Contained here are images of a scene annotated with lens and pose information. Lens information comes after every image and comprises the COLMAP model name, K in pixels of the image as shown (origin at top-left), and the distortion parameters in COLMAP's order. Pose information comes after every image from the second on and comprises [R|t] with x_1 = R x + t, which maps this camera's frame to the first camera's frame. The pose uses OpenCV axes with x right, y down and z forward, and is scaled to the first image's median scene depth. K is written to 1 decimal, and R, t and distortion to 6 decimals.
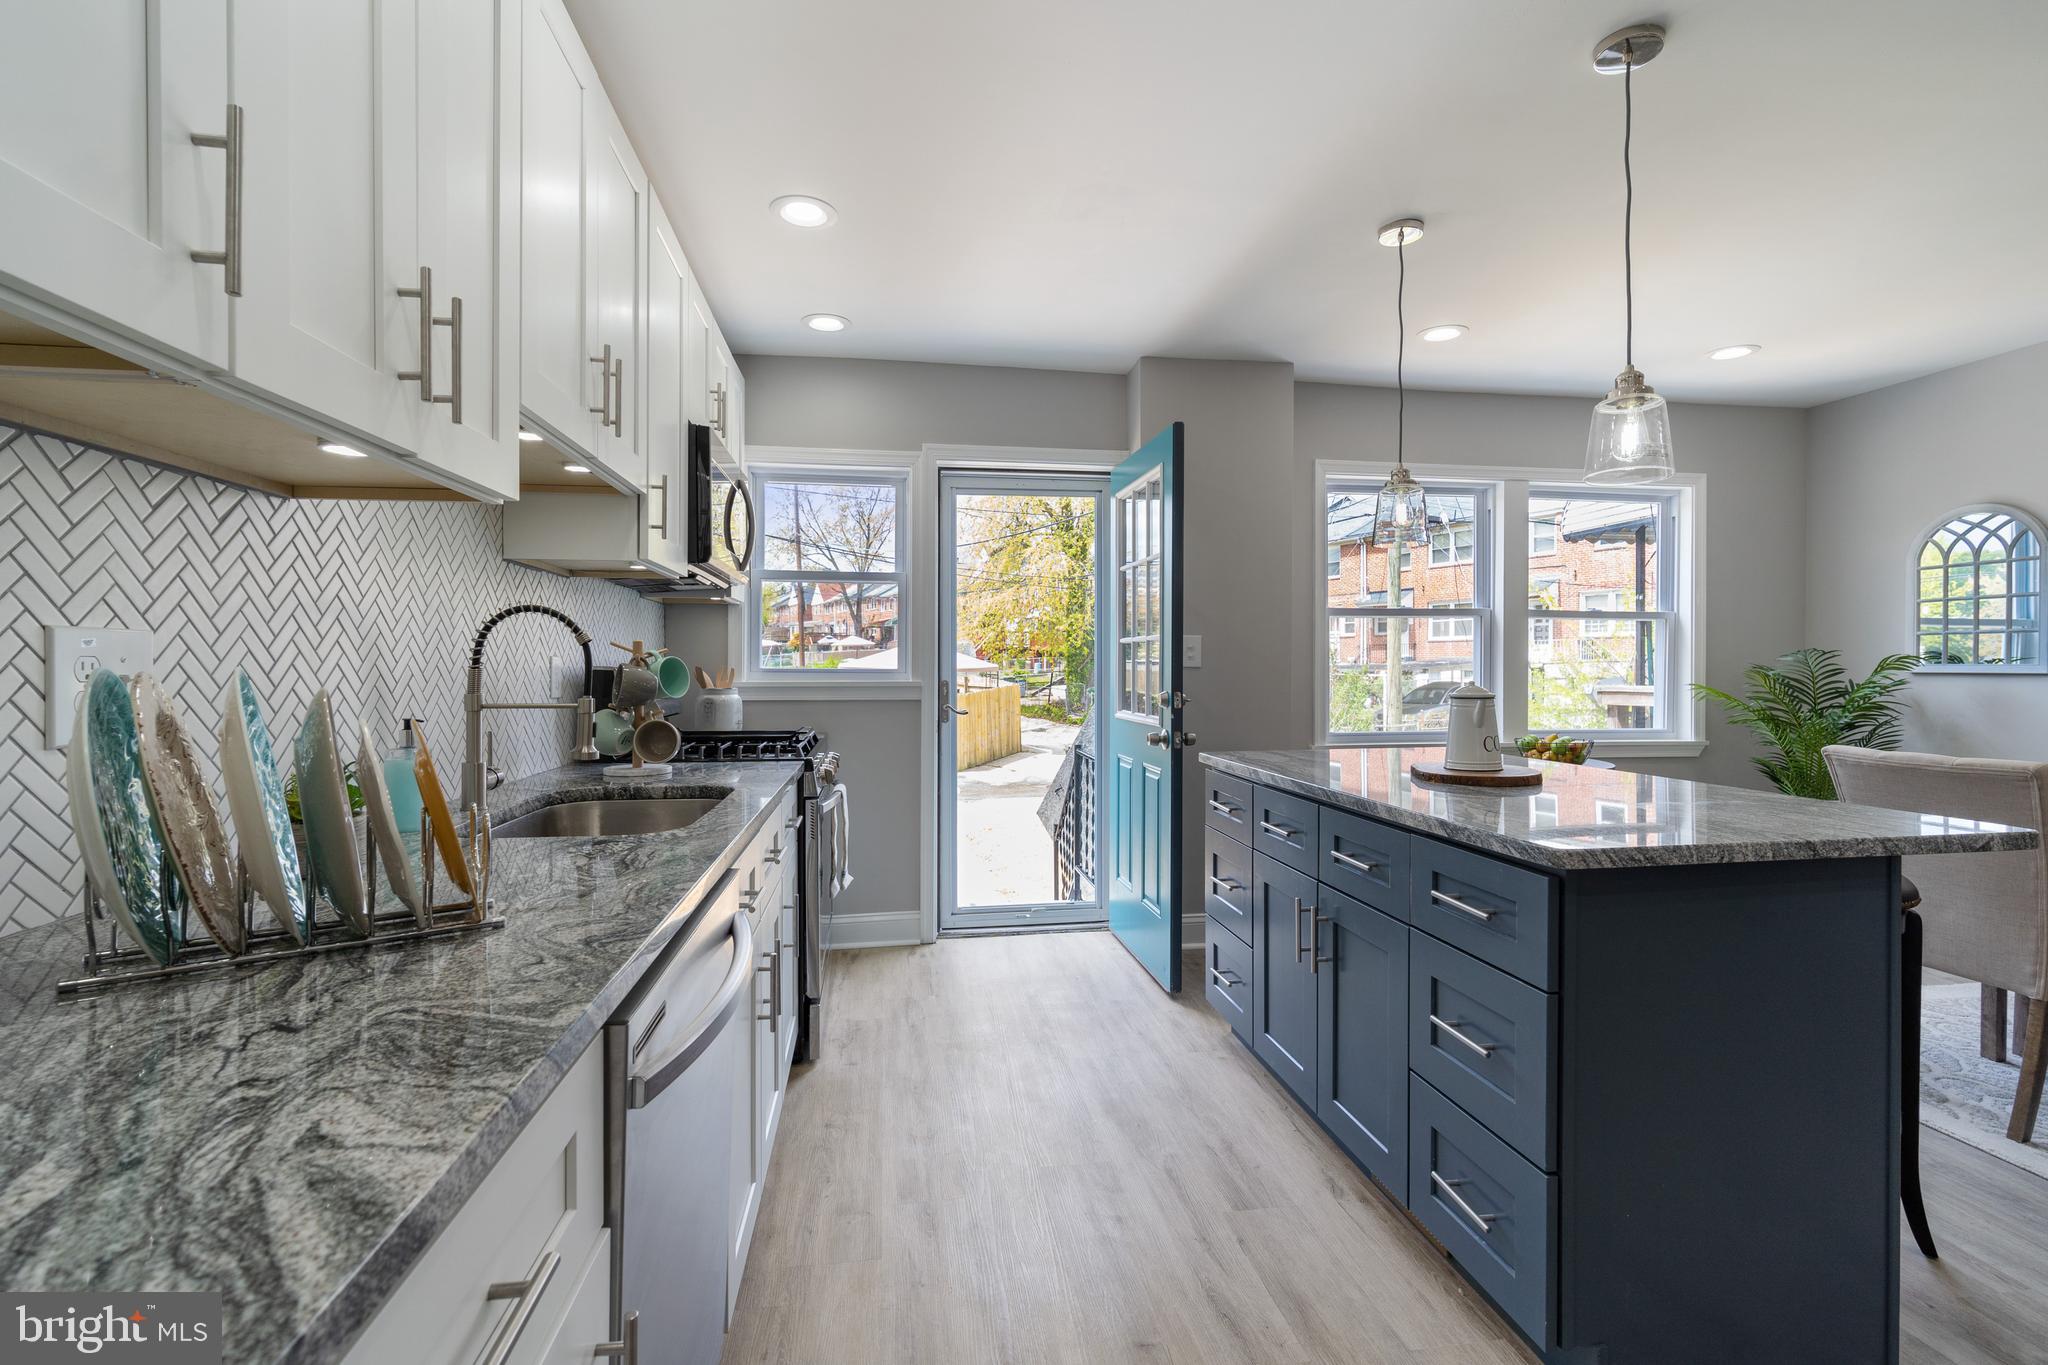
lens RADIAL K [[898.6, 0, 1021.3], [0, 898.6, 666.9], [0, 0, 1]] dist [-0.009982, 0.000017]
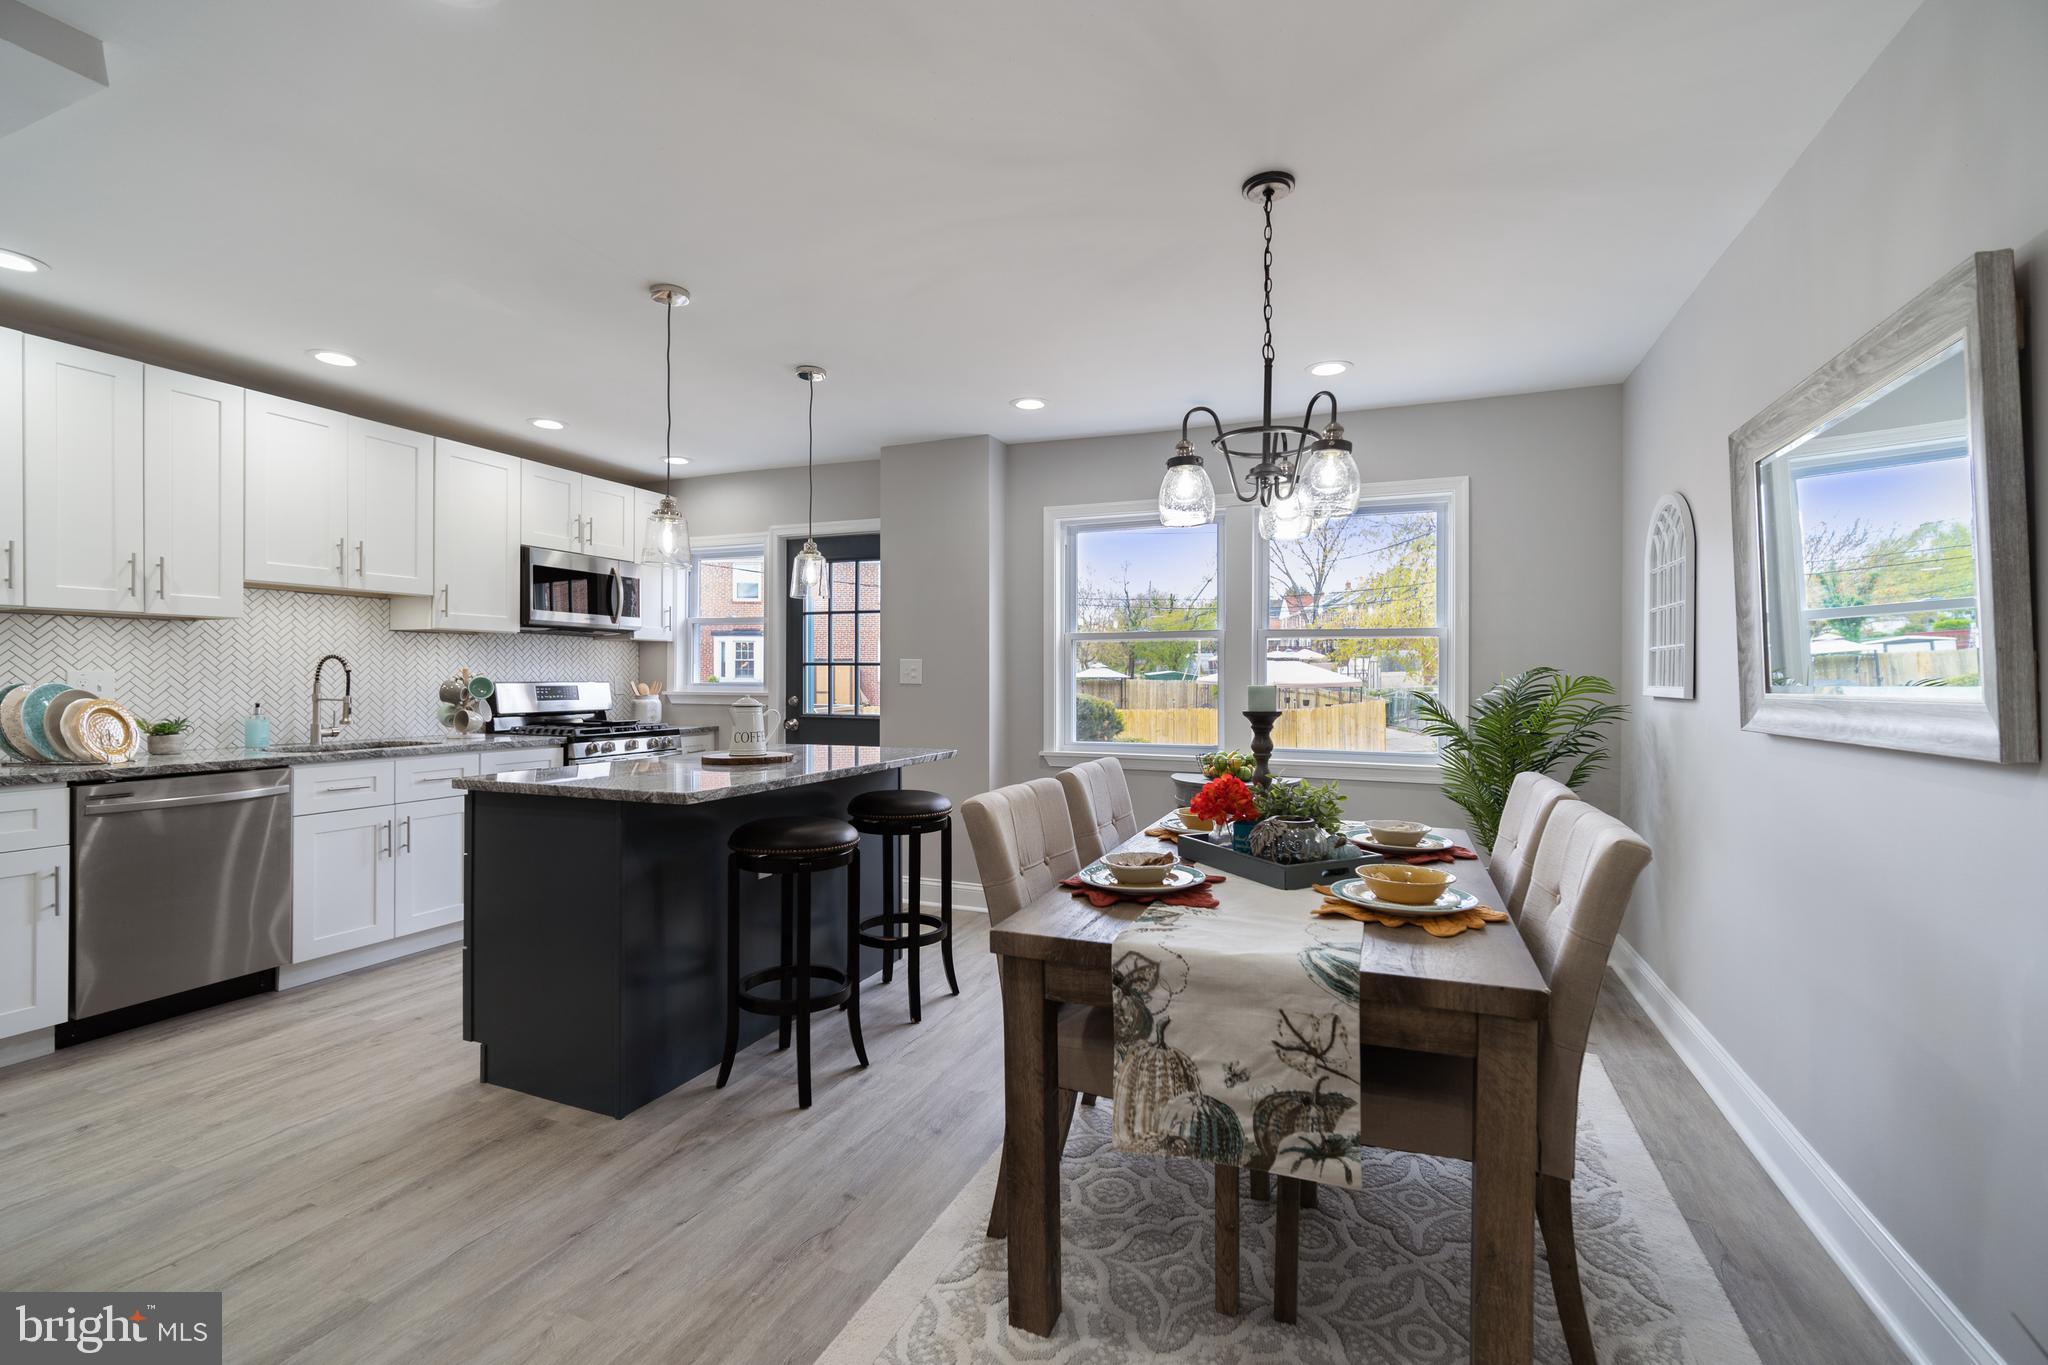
lens RADIAL K [[895.8, 0, 1027.7], [0, 895.8, 677.4], [0, 0, 1]] dist [-0.017586, 0.006694]
pose [[0.863494, 0.002871, -0.504350, 1.835750], [-0.004632, 0.999987, -0.002239, -0.013728], [0.504337, 0.004270, 0.863496, -0.039597]]
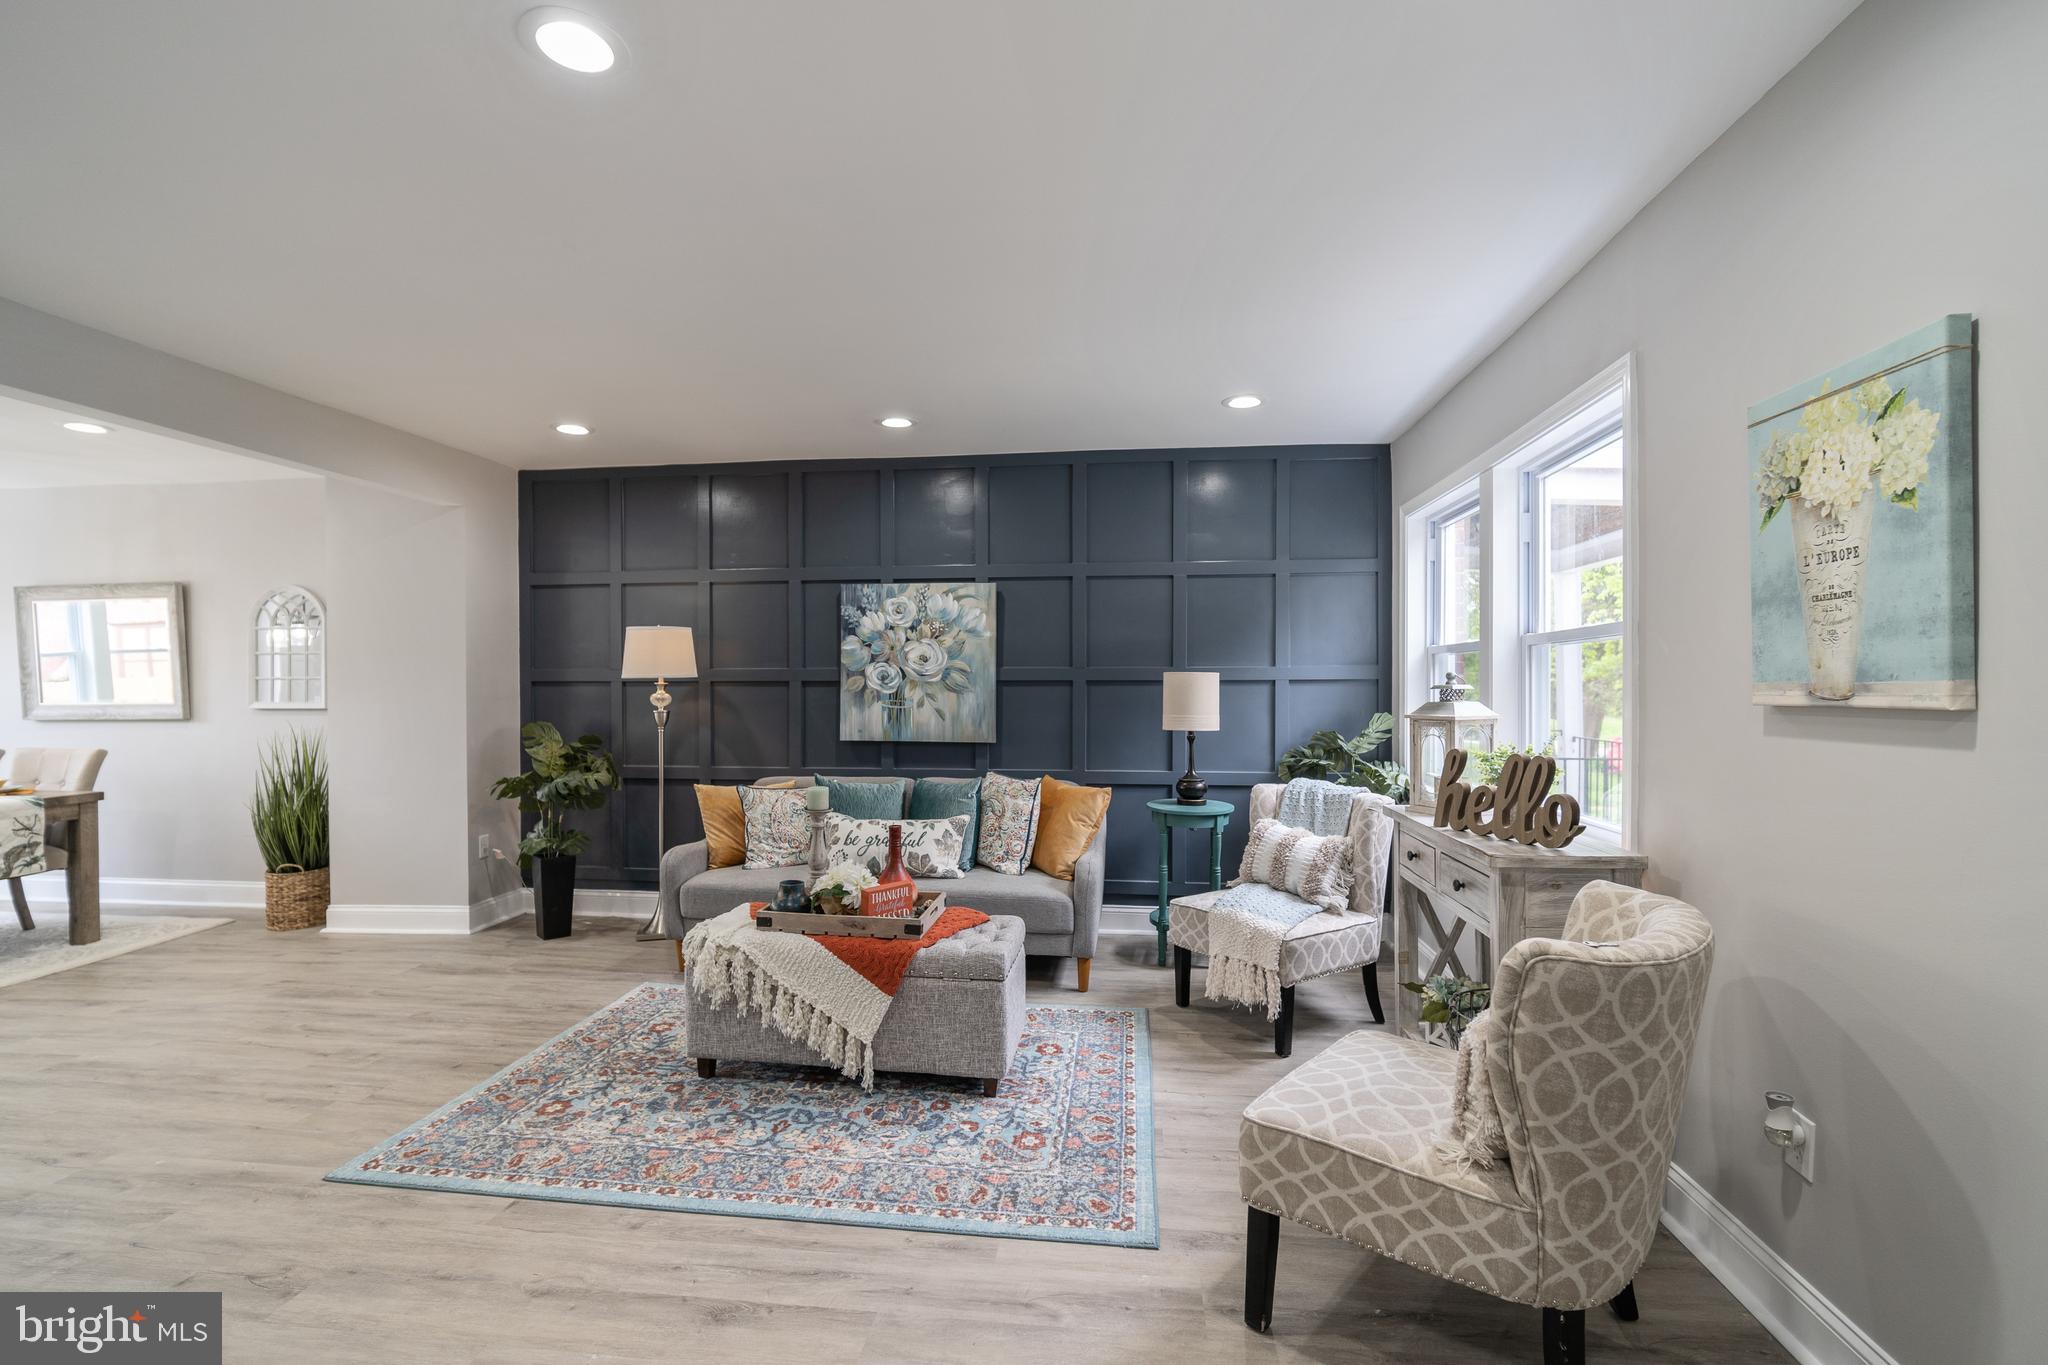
lens RADIAL K [[916.8, 0, 1013.0], [0, 916.8, 696.1], [0, 0, 1]] dist [-0.005167, 0.000074]
pose [[0.268232, -0.013752, 0.963256, 0.234051], [0.005368, 0.999904, 0.012781, -0.036553], [-0.963339, 0.001743, 0.268281, -2.094253]]
